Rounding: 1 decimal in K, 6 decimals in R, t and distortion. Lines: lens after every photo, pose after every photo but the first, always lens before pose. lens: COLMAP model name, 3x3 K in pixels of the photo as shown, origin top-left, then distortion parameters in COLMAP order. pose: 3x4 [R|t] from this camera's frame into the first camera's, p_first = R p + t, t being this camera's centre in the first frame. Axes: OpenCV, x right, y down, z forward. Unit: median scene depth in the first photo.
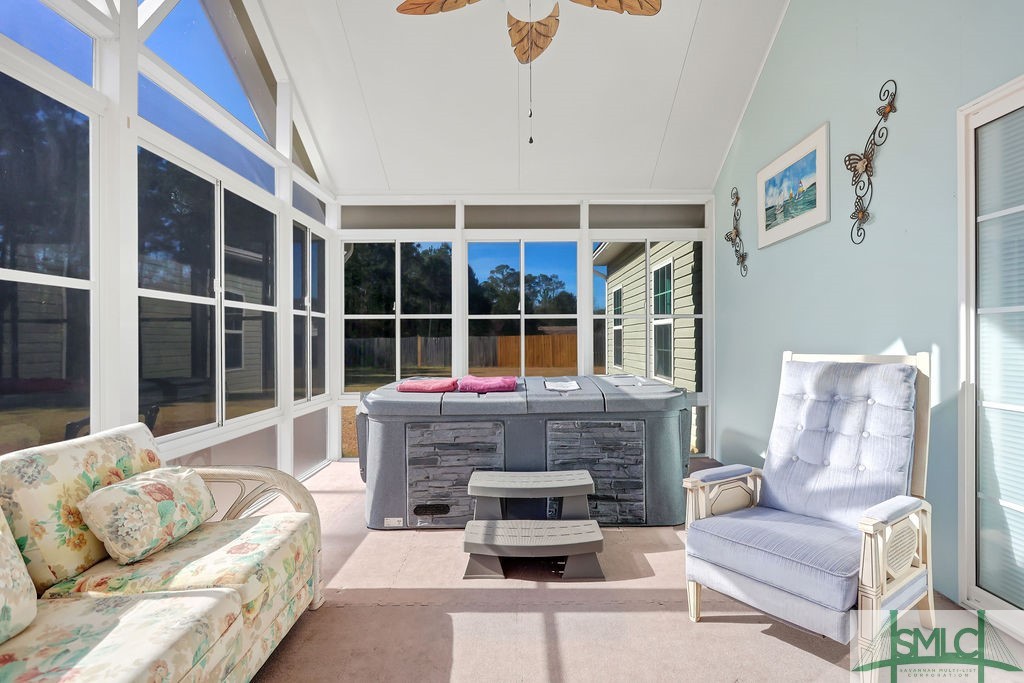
lens RADIAL K [[489.9, 0, 520.6], [0, 489.9, 343.9], [0, 0, 1]] dist [-0.015511, 0.003019]
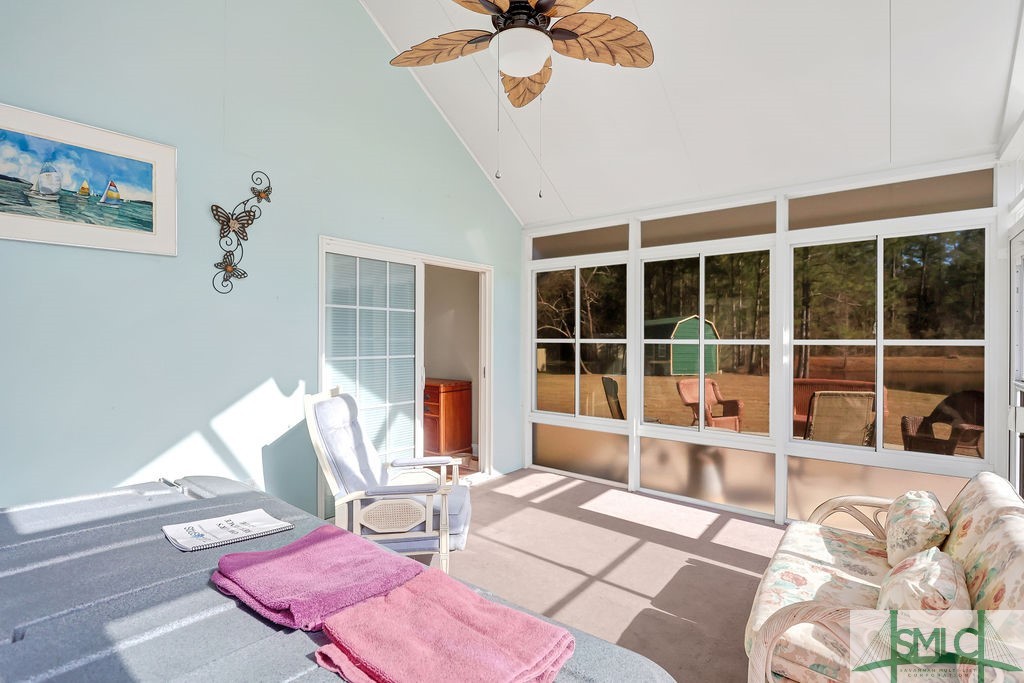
lens RADIAL K [[489.9, 0, 502.2], [0, 489.9, 340.3], [0, 0, 1]] dist [-0.015511, 0.003019]
pose [[-0.780382, -0.000405, 0.625303, -0.420513], [0.003878, 0.999977, 0.005487, -0.094298], [-0.625291, 0.006707, -0.780363, 1.316309]]
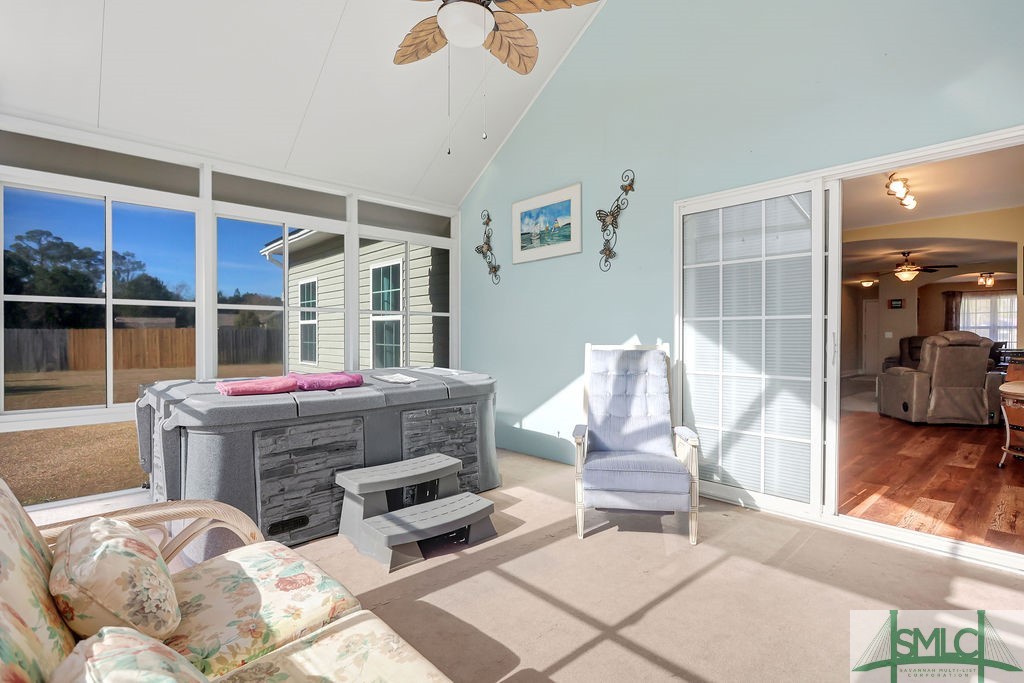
lens RADIAL K [[489.9, 0, 516.6], [0, 489.9, 340.0], [0, 0, 1]] dist [-0.015511, 0.003019]
pose [[0.734162, -0.001732, 0.678972, -0.476786], [0.000874, 0.999998, 0.001605, 0.002806], [-0.678974, -0.000585, 0.734162, 0.071941]]
